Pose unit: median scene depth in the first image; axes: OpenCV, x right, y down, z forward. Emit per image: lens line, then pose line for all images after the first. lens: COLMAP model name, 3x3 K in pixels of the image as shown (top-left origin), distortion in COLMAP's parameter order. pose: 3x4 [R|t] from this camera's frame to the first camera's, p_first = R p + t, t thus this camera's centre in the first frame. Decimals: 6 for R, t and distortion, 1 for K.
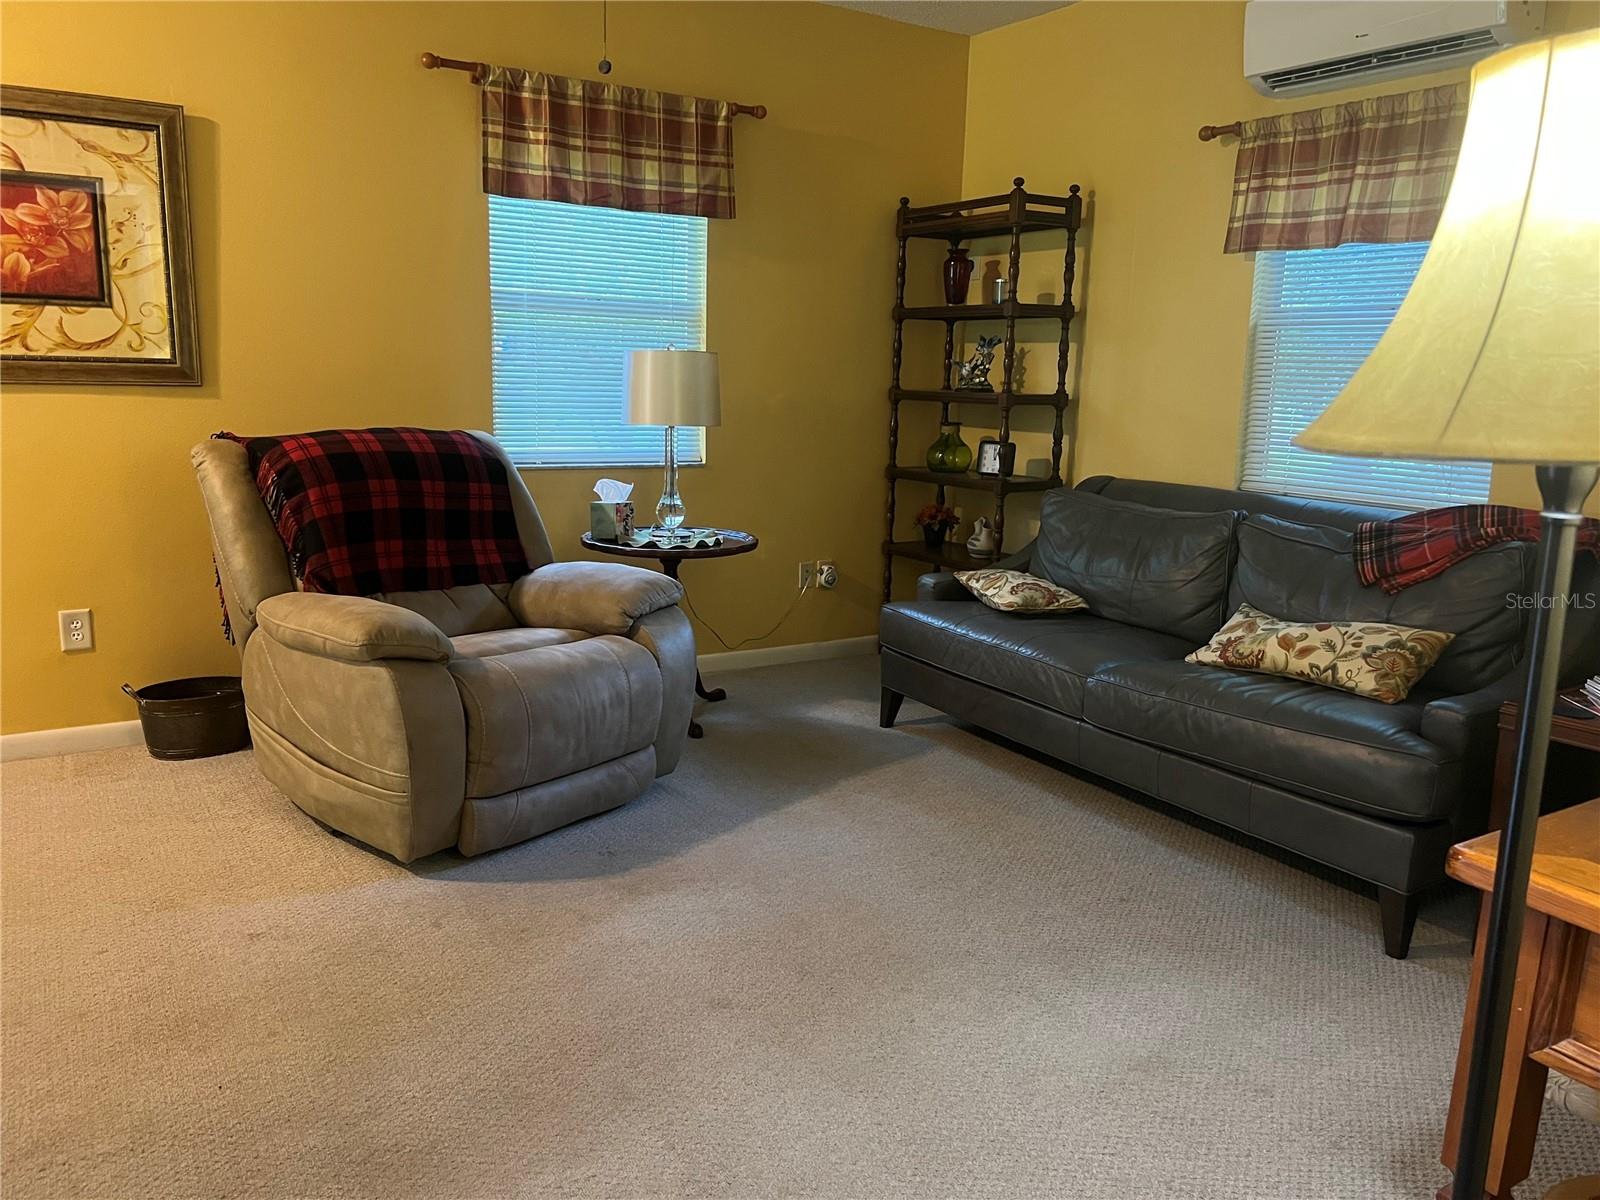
lens RADIAL K [[1196.7, 0, 803.2], [0, 1196.7, 595.9], [0, 0, 1]] dist [0.018168, -0.023524]
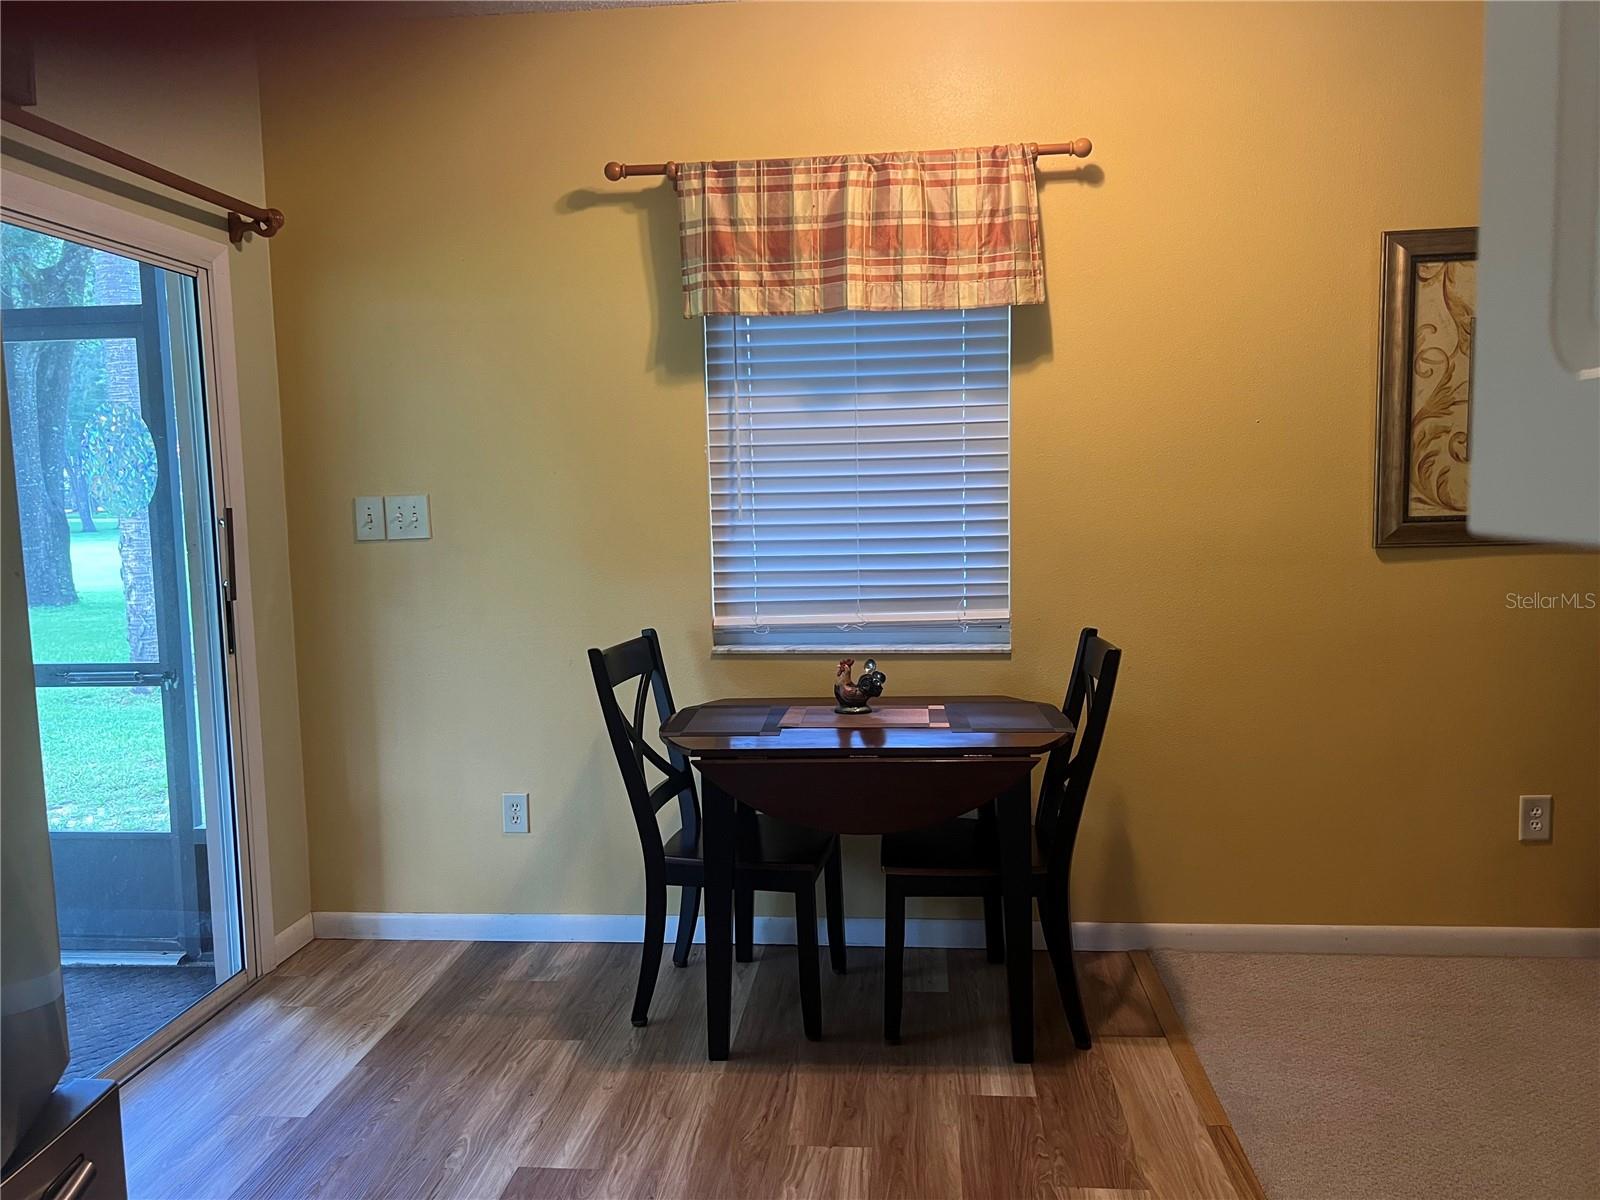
lens RADIAL K [[1196.7, 0, 796.4], [0, 1196.7, 598.8], [0, 0, 1]] dist [0.018168, -0.023524]
pose [[0.781960, 0.009920, -0.623250, -0.516582], [-0.069506, 0.995025, -0.071369, -0.033519], [0.619441, 0.099128, 0.778759, -0.041755]]
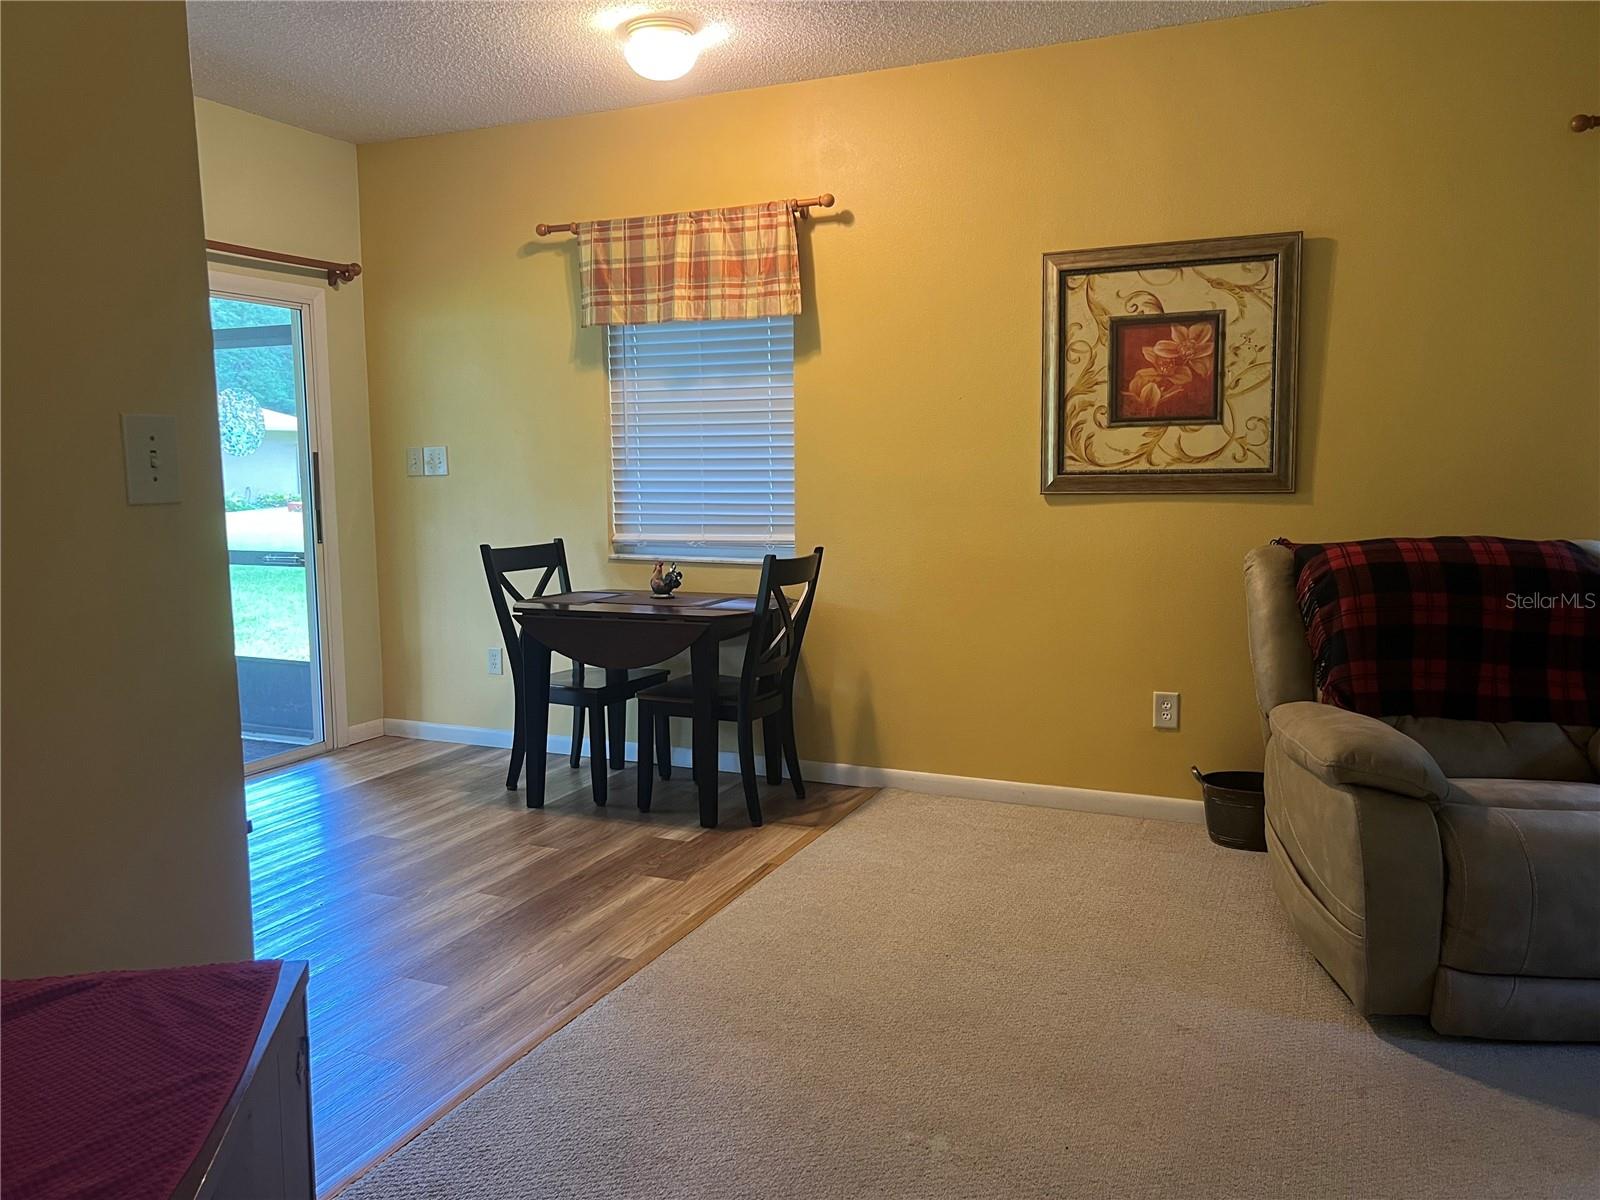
lens RADIAL K [[1196.7, 0, 805.9], [0, 1196.7, 595.2], [0, 0, 1]] dist [0.018168, -0.023524]
pose [[0.549882, 0.058850, -0.833167, 0.145676], [-0.128686, 0.991574, -0.014893, -0.019551], [0.825270, 0.115407, 0.552821, 0.097475]]
